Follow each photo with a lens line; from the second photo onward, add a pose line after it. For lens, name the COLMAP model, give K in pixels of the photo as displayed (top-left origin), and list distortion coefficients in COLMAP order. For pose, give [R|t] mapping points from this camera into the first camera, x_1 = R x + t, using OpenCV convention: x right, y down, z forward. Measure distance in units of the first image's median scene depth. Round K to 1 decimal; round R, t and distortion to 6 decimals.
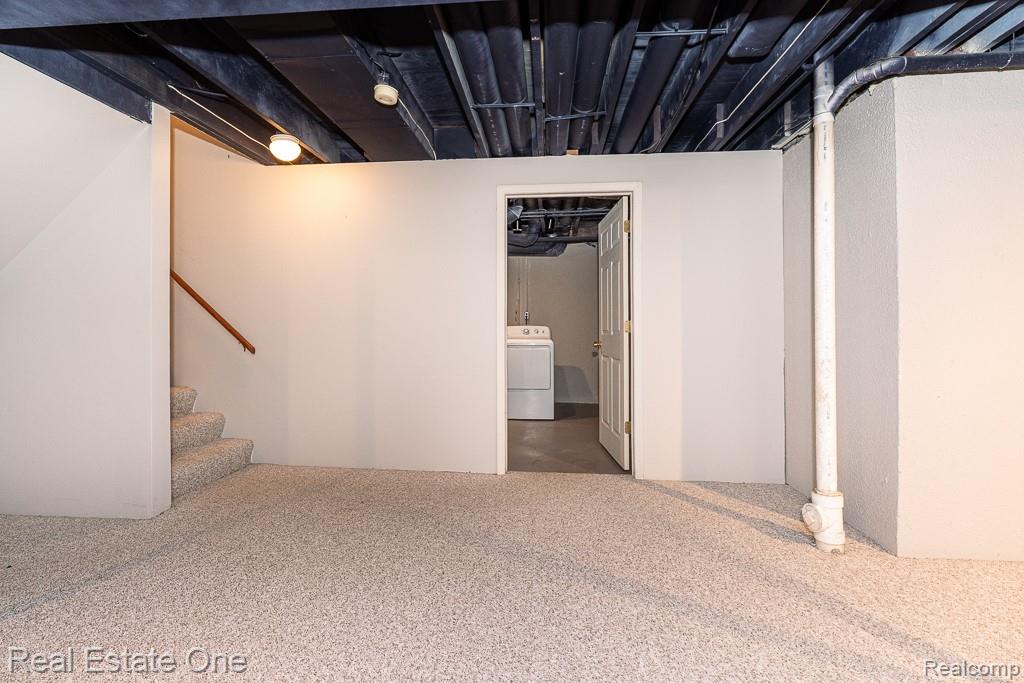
lens RADIAL K [[470.5, 0, 509.6], [0, 470.5, 321.2], [0, 0, 1]] dist [-0.008123, 0.002617]
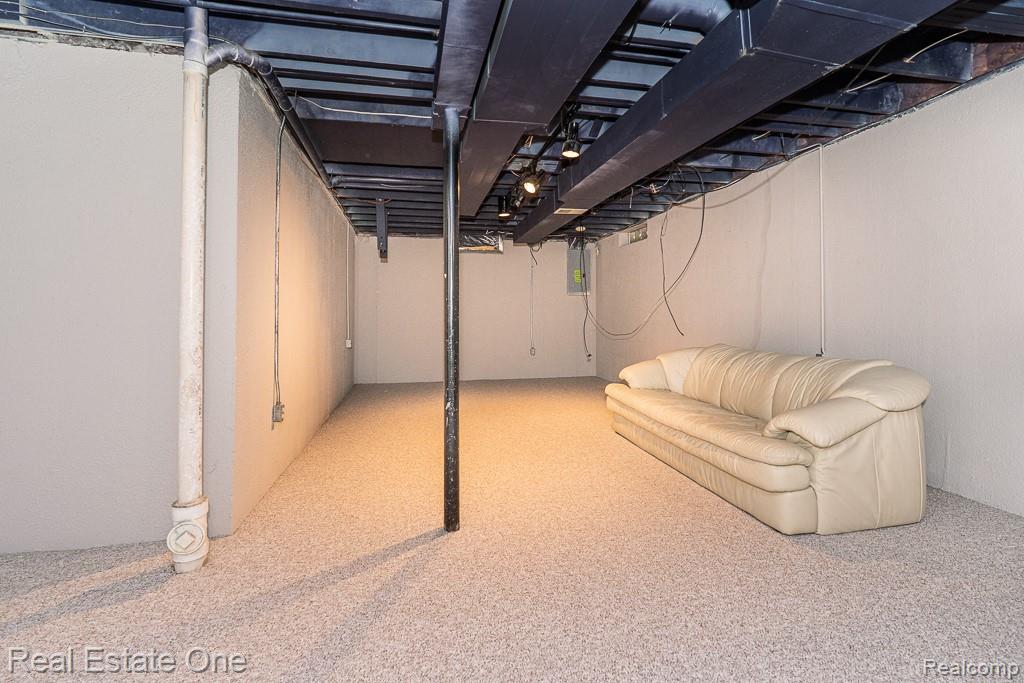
lens RADIAL K [[470.5, 0, 505.2], [0, 470.5, 318.9], [0, 0, 1]] dist [-0.008123, 0.002617]
pose [[-0.278404, -0.008551, 0.960426, -0.267110], [-0.017536, 0.999839, 0.003819, 0.009850], [-0.960304, -0.015779, -0.278509, 0.580496]]
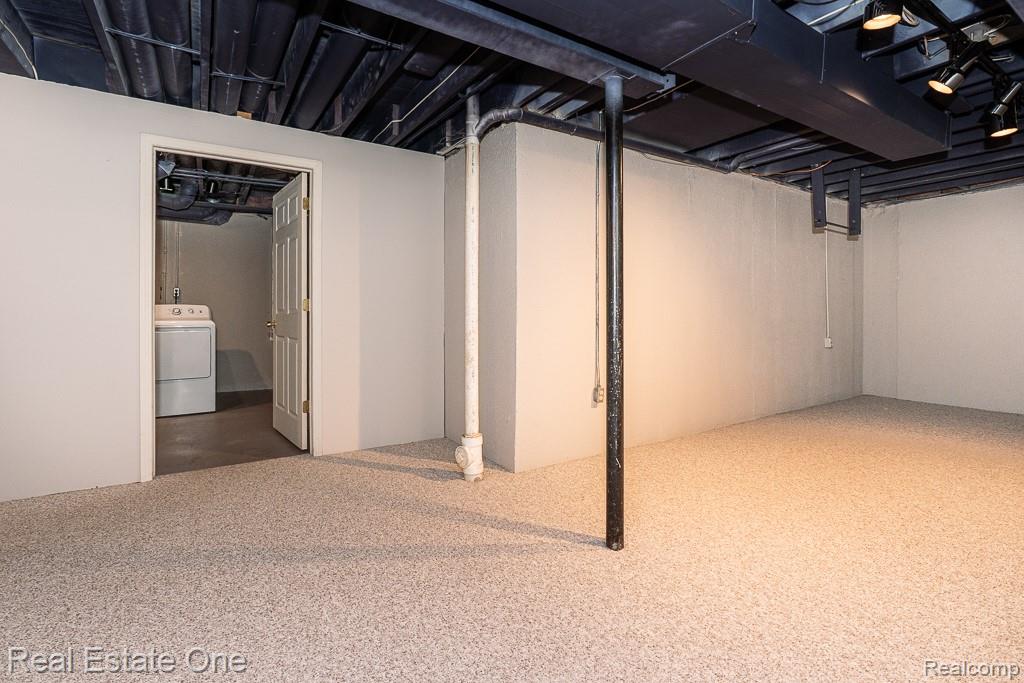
lens RADIAL K [[470.5, 0, 507.0], [0, 470.5, 308.1], [0, 0, 1]] dist [-0.008123, 0.002617]
pose [[0.791395, 0.001403, 0.611303, -0.026225], [-0.009704, 0.999900, 0.010269, 0.004619], [-0.611228, -0.014059, 0.791330, -0.057900]]
